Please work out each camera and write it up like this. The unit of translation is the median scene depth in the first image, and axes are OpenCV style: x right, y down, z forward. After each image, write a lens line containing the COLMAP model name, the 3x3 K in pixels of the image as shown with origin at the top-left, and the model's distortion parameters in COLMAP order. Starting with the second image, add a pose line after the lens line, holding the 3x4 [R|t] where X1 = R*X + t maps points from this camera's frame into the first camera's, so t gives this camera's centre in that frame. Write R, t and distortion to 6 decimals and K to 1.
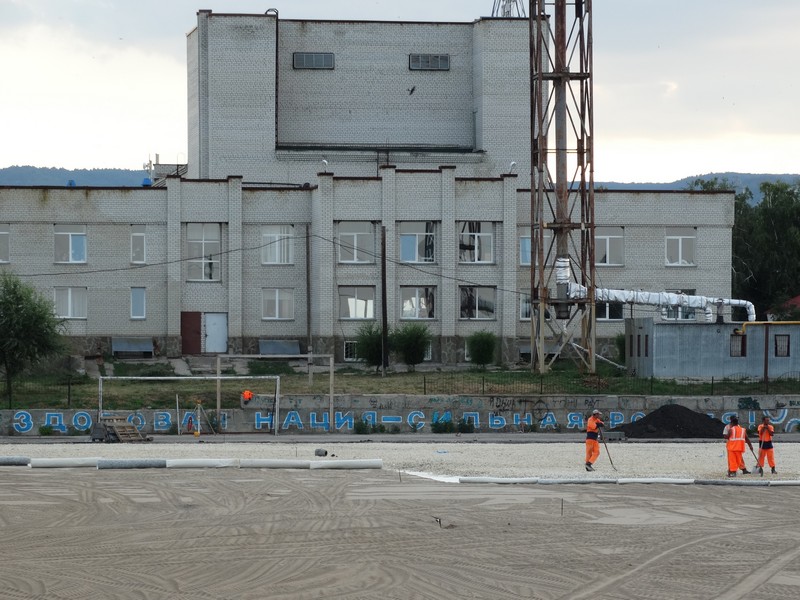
lens RADIAL K [[3404.5, 0, 400.0], [0, 3404.5, 300.9], [0, 0, 1]] dist [0.044405, 0.000000]
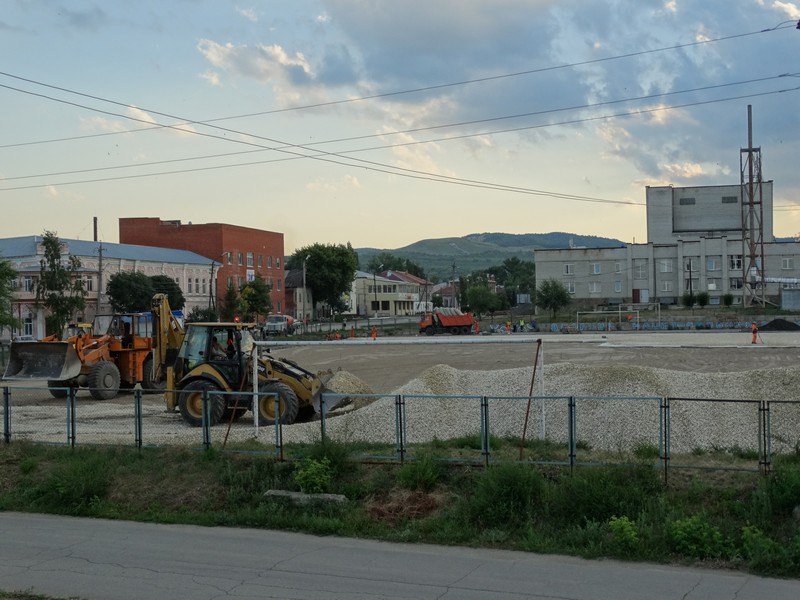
lens RADIAL K [[1150.5, 0, 400.1], [0, 1150.5, 299.6], [0, 0, 1]] dist [-0.010502, 0.000000]
pose [[0.907448, -0.019452, -0.419714, 0.173768], [0.024876, 0.999663, 0.007453, -0.000145], [0.419427, -0.017204, 0.907626, 0.008523]]
